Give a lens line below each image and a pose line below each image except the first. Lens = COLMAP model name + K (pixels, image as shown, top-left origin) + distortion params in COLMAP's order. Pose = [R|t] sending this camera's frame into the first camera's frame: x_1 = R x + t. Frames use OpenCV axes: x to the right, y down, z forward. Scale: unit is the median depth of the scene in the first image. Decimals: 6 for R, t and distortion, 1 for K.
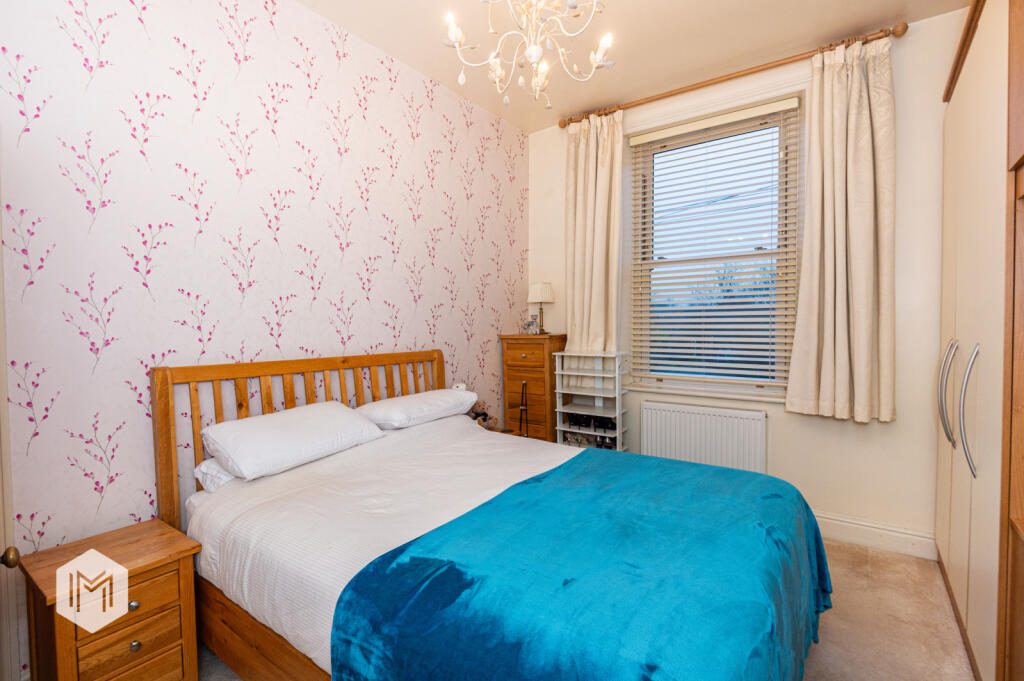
lens RADIAL K [[468.1, 0, 502.5], [0, 468.1, 340.1], [0, 0, 1]] dist [0.035820, -0.028984]
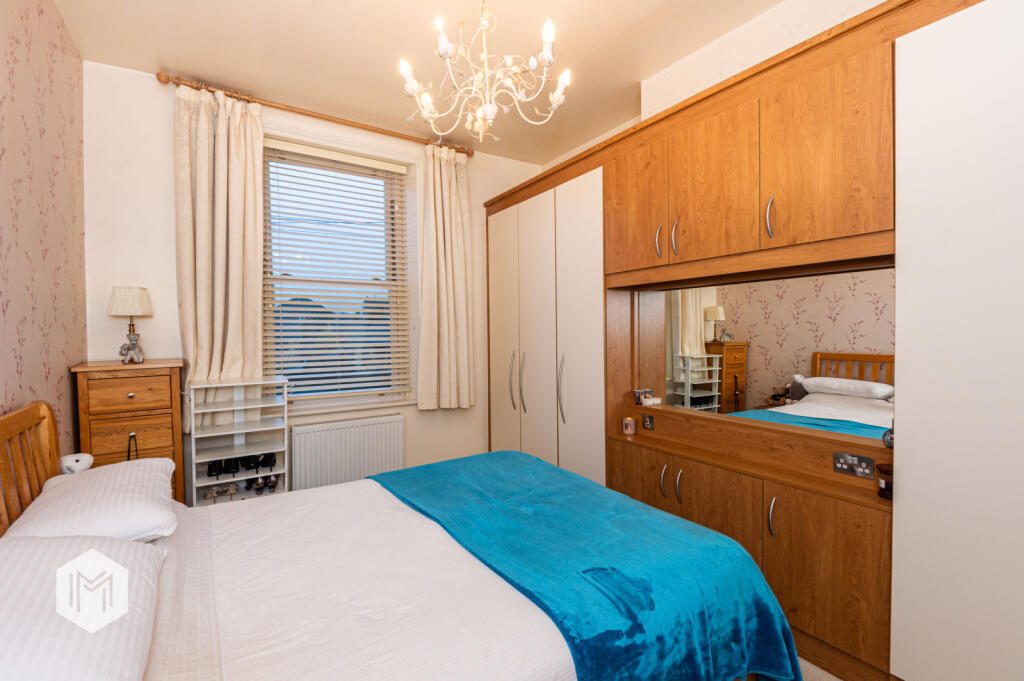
lens RADIAL K [[468.1, 0, 502.5], [0, 468.1, 340.1], [0, 0, 1]] dist [0.035820, -0.028984]
pose [[0.347797, -0.015687, 0.937439, -0.430205], [0.038427, 0.999258, 0.002465, -0.028895], [-0.936782, 0.035166, 0.348142, 0.278144]]
